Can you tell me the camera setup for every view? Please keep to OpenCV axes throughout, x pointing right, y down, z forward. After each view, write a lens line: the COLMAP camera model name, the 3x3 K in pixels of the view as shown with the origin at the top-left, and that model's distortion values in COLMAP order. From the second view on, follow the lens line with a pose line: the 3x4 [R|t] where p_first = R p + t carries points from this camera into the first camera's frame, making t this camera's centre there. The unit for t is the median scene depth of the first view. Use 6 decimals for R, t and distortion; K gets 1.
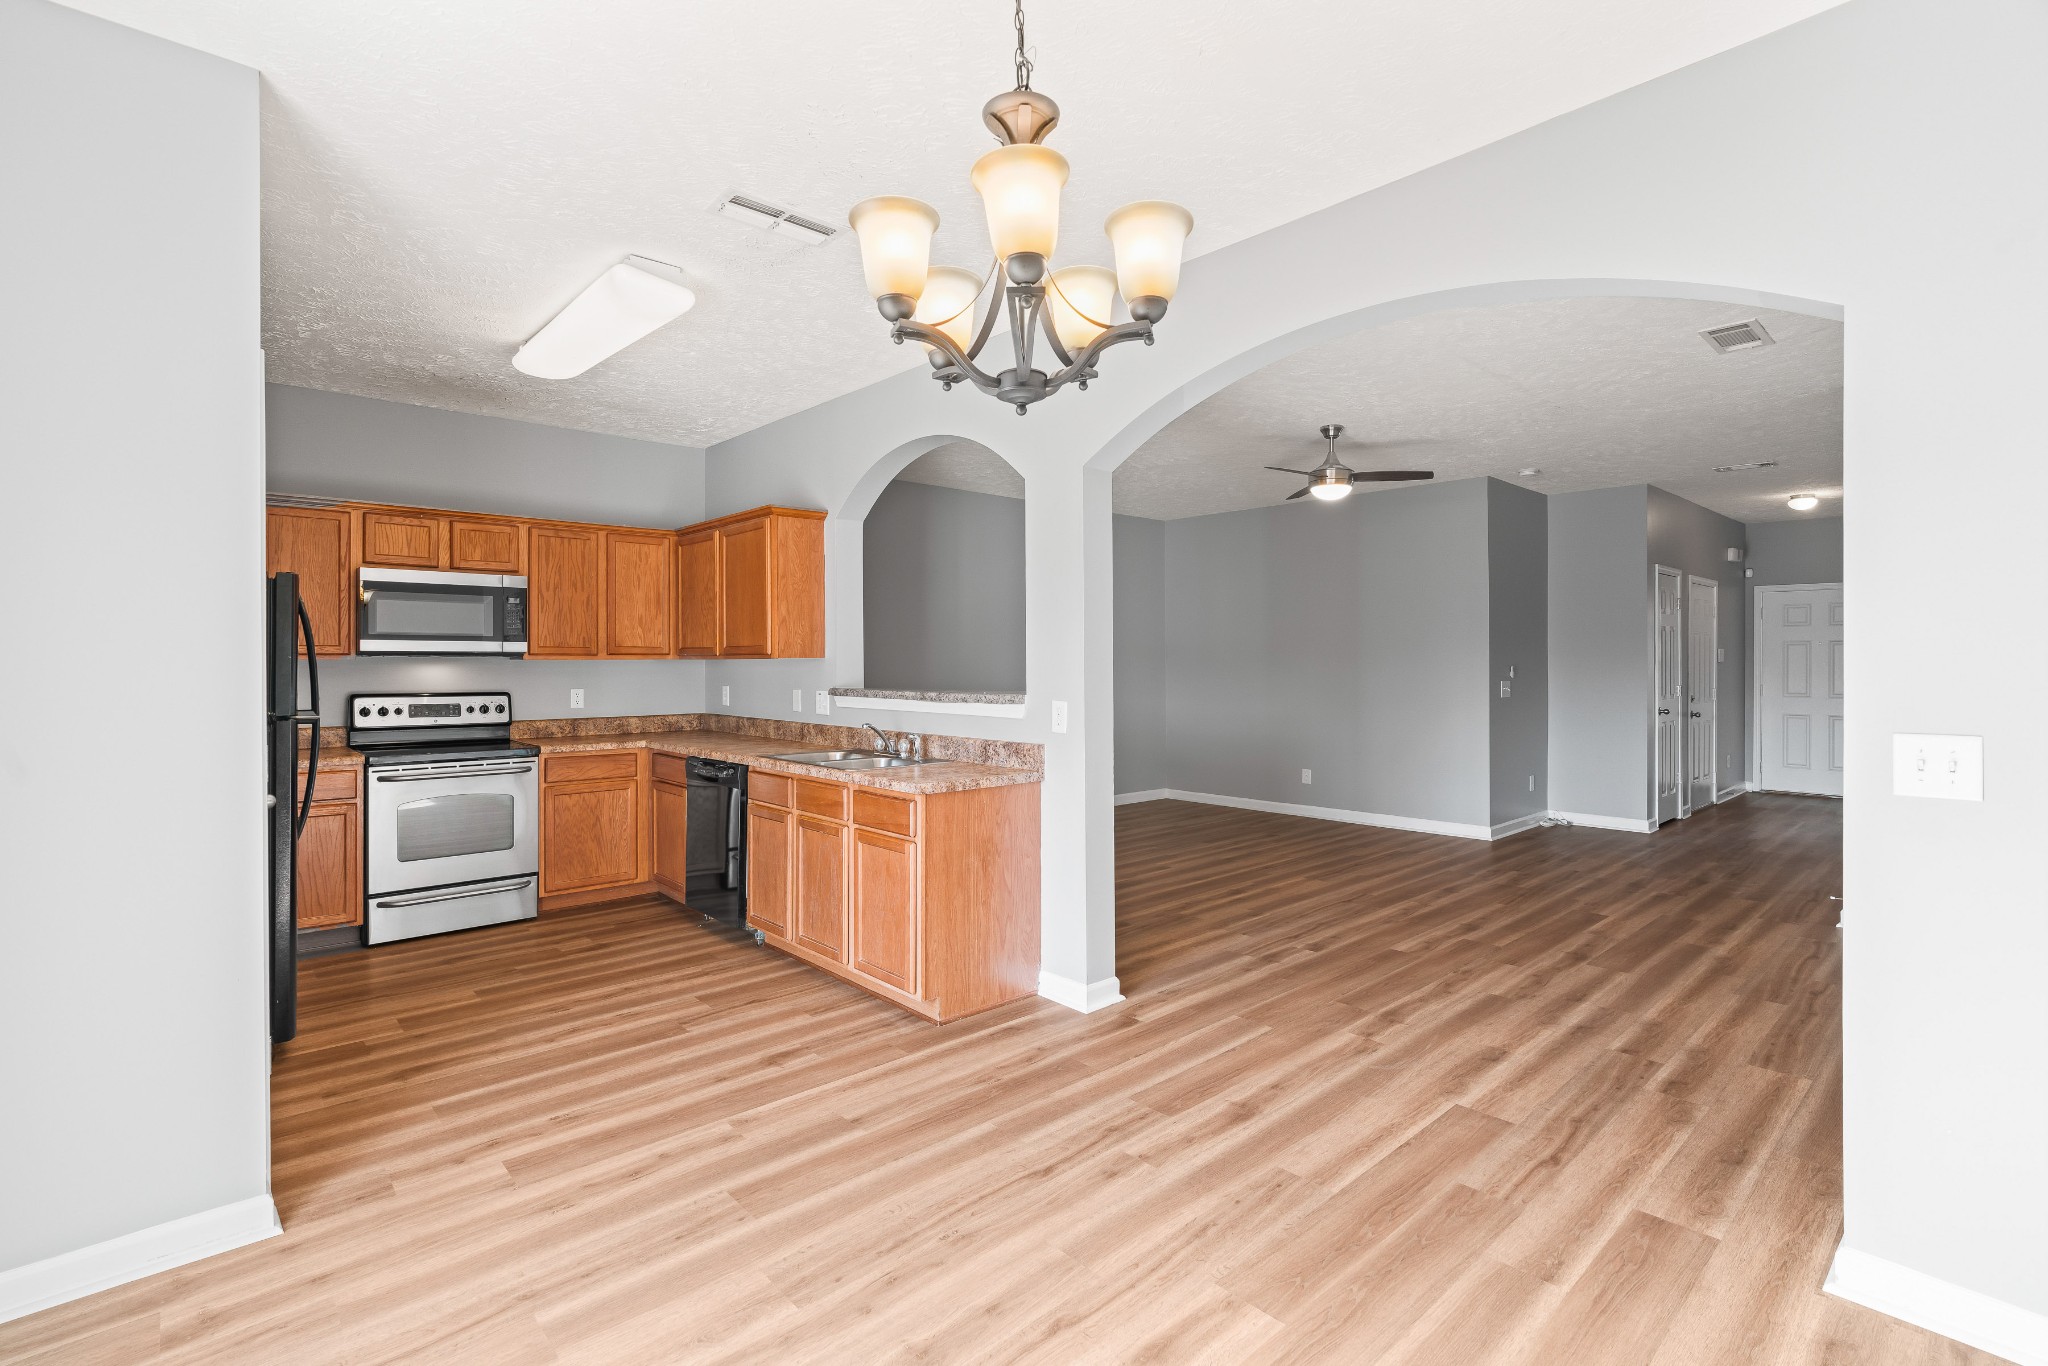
lens RADIAL K [[942.7, 0, 1021.9], [0, 942.7, 662.5], [0, 0, 1]] dist [-0.012478, 0.005573]
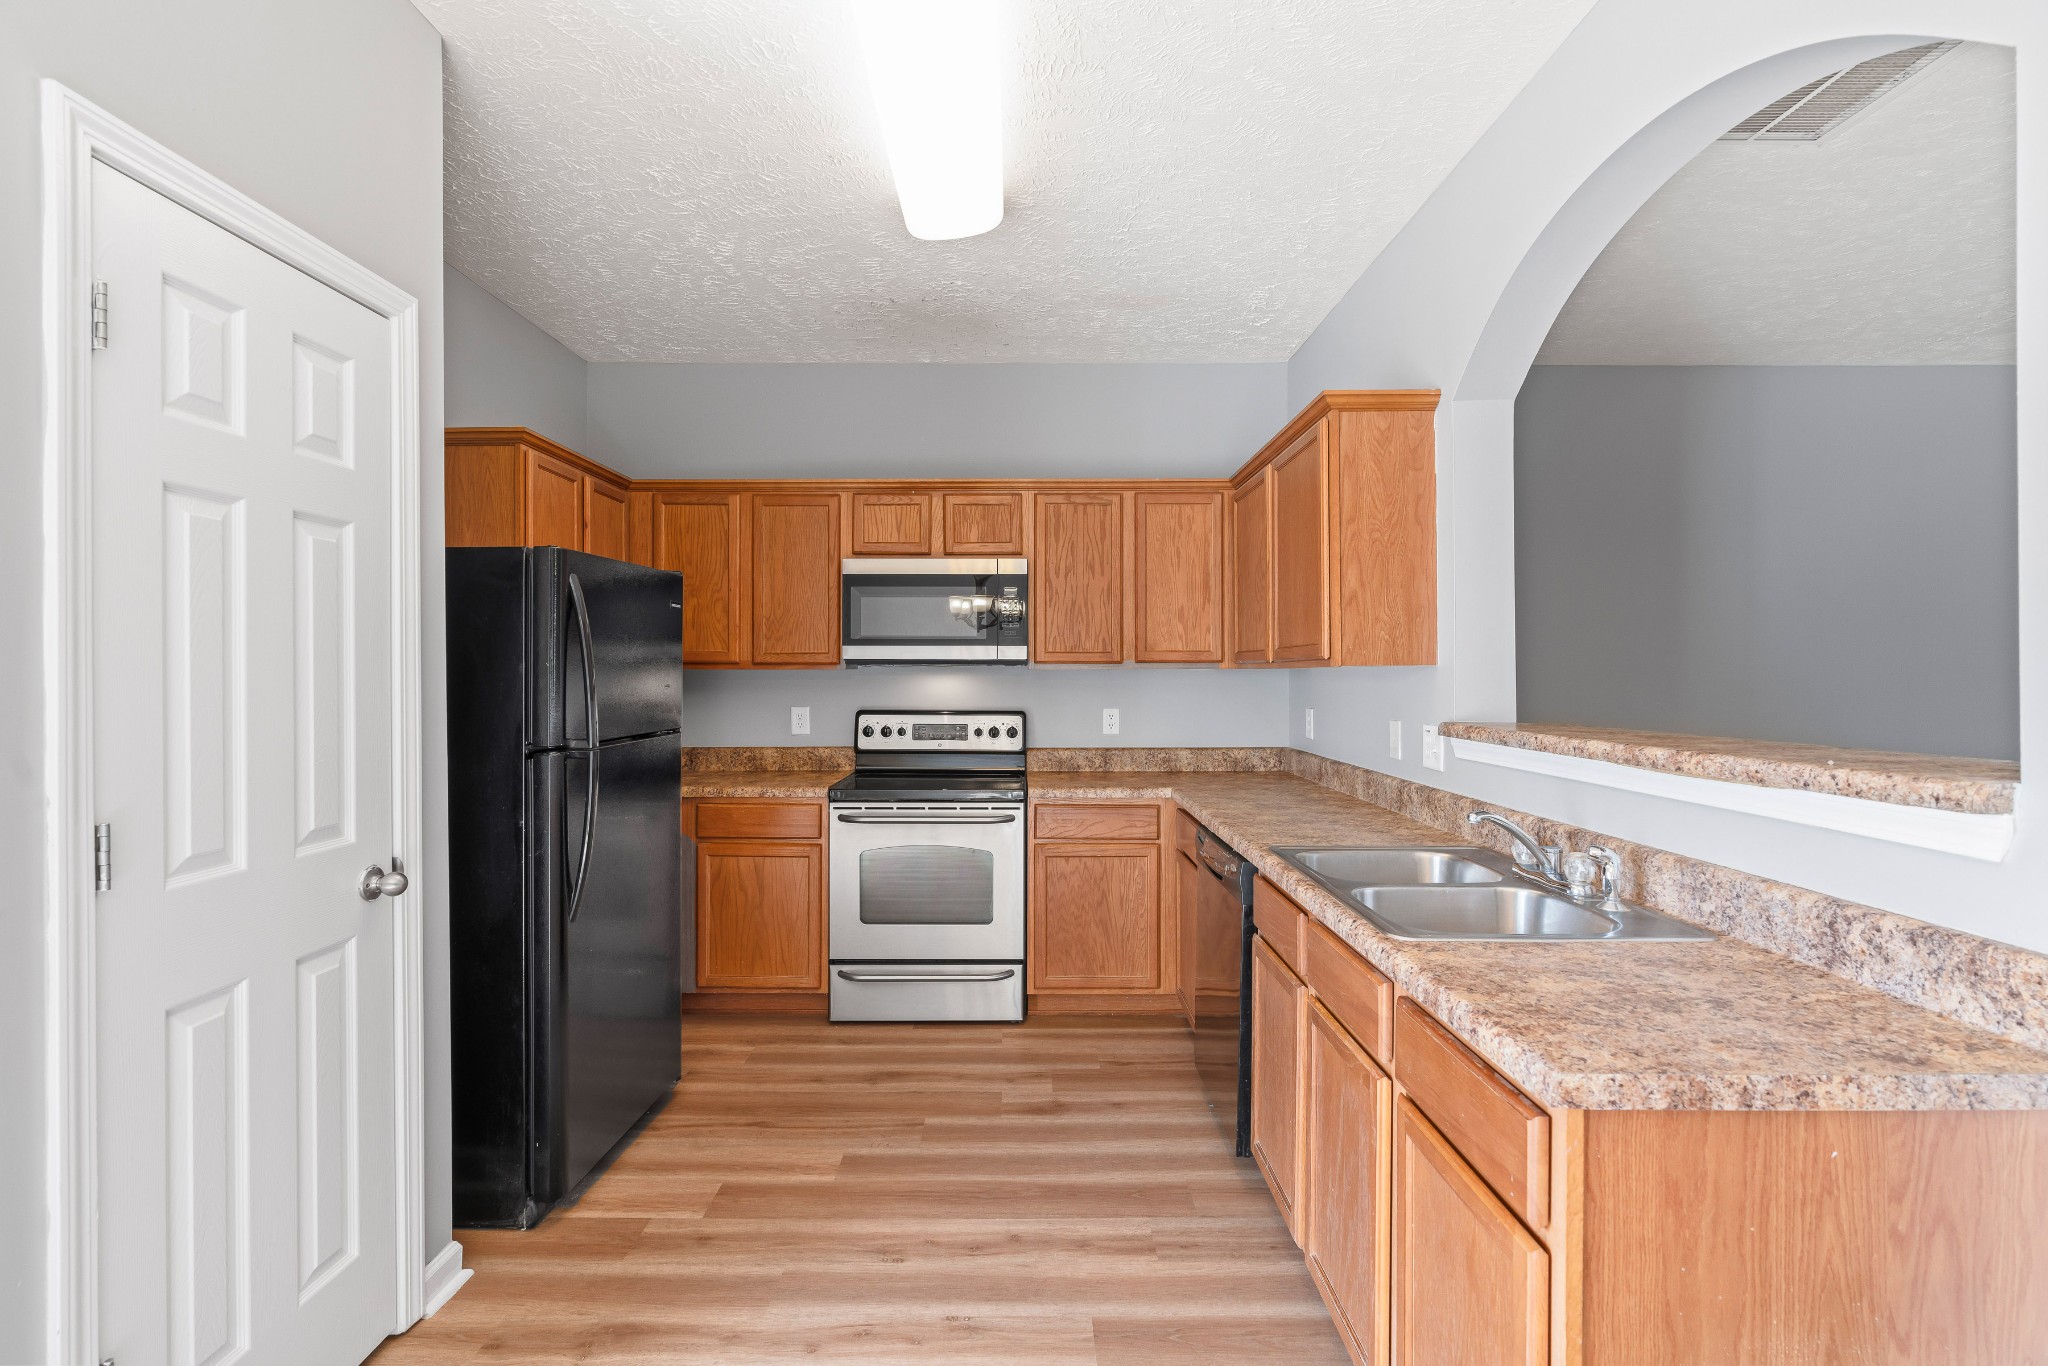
lens RADIAL K [[942.7, 0, 1023.1], [0, 942.7, 672.8], [0, 0, 1]] dist [-0.012478, 0.005573]
pose [[0.740472, 0.000389, -0.672088, -0.023288], [-0.001620, 0.999998, -0.001205, 0.000648], [0.672086, 0.001981, 0.740471, 0.460877]]
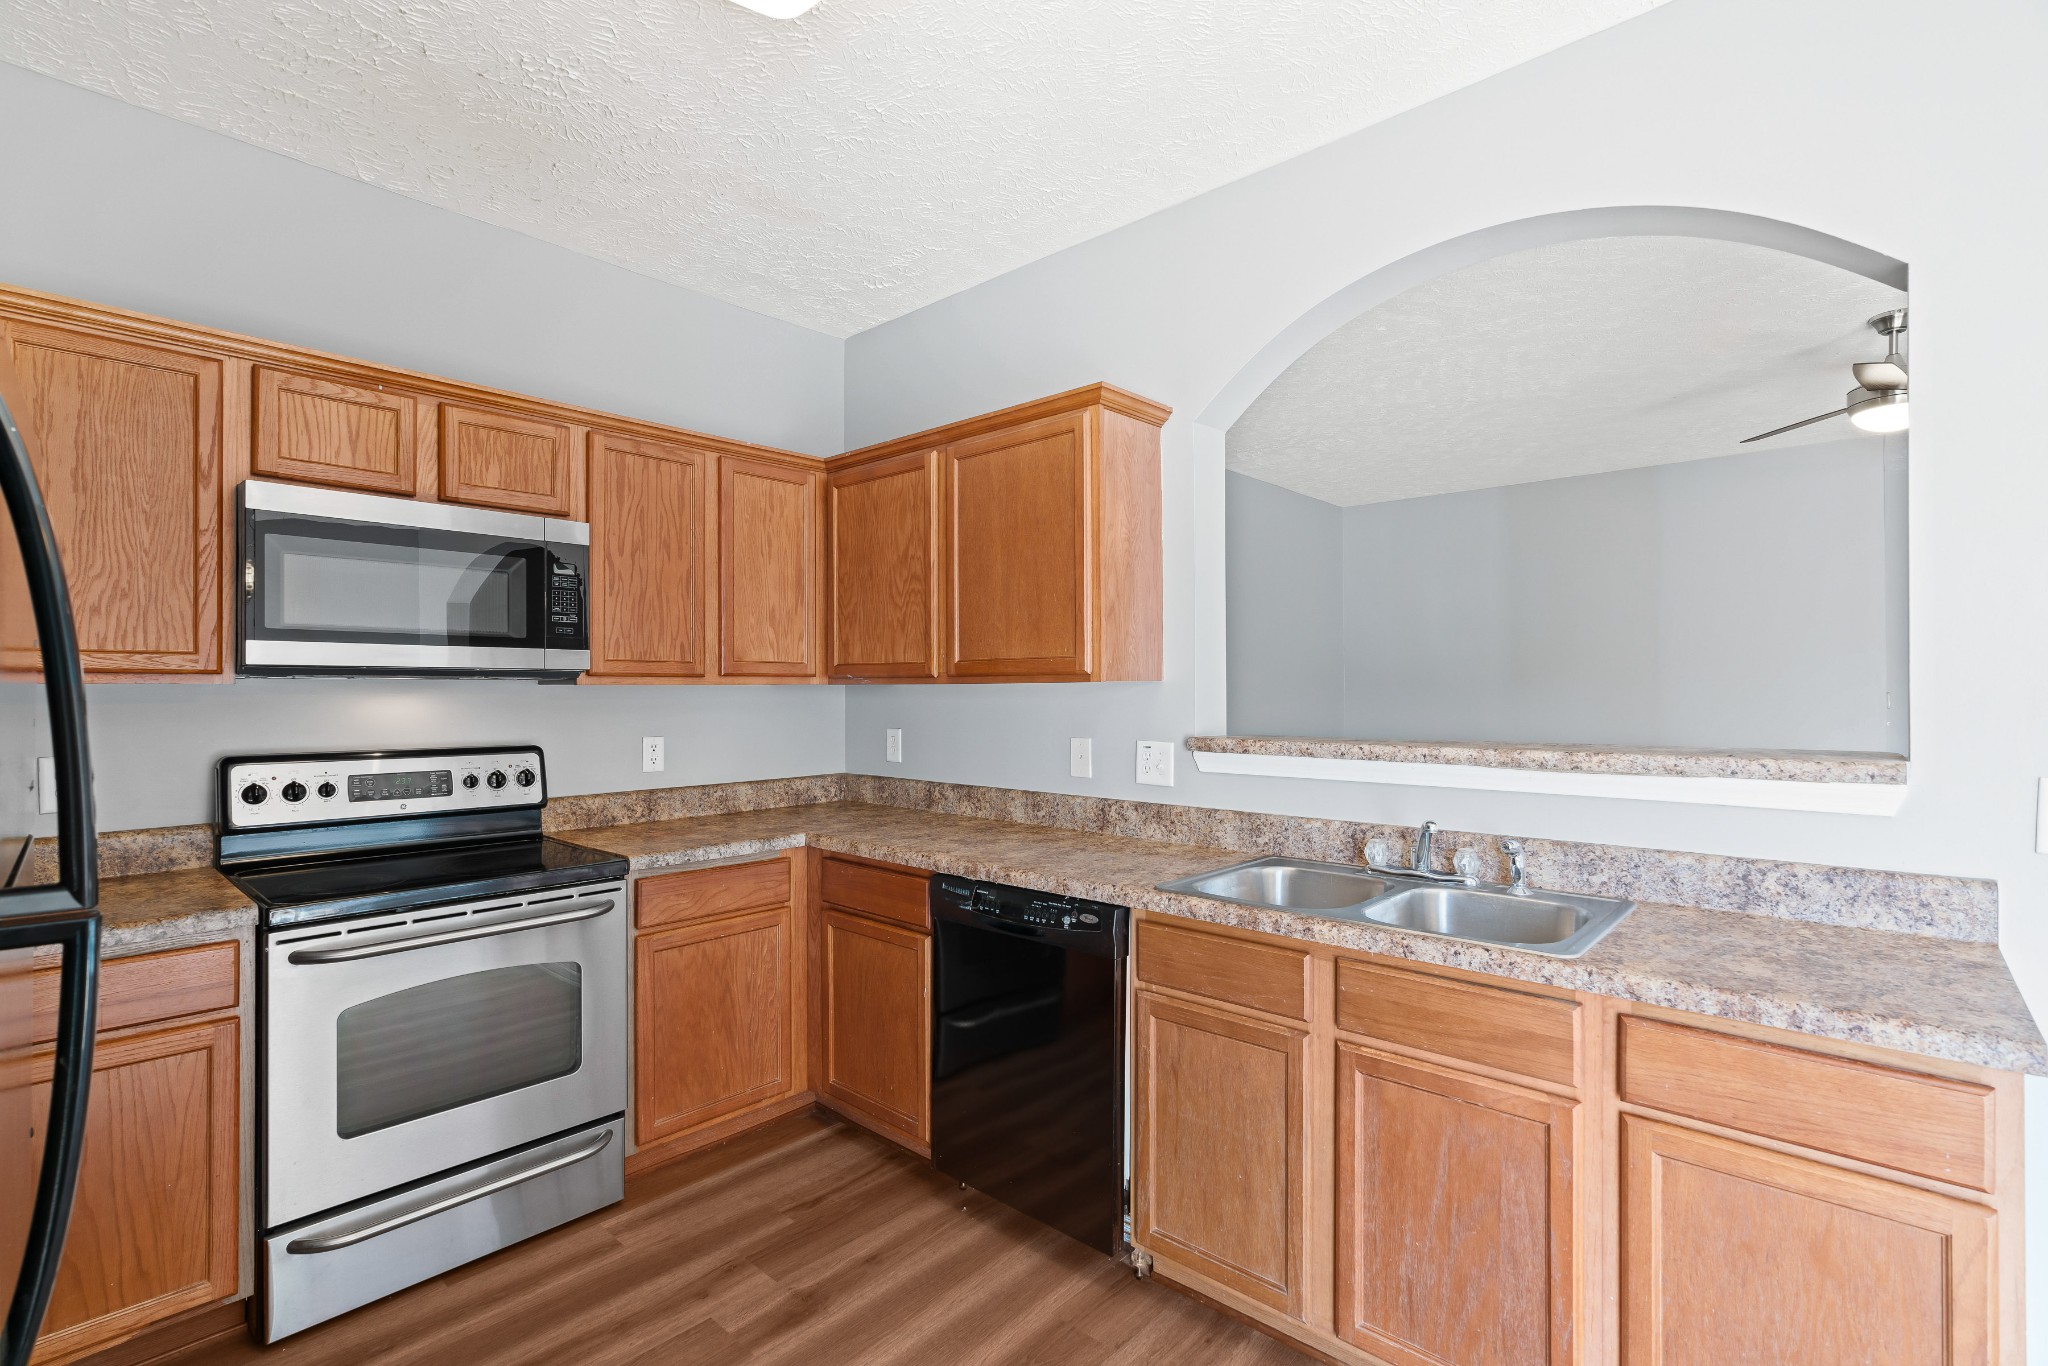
lens RADIAL K [[942.7, 0, 1026.2], [0, 942.7, 687.5], [0, 0, 1]] dist [-0.012478, 0.005573]
pose [[0.995676, -0.001005, 0.092888, -0.352178], [0.001358, 0.999992, -0.003746, 0.000974], [-0.092883, 0.003856, 0.995670, 0.487052]]
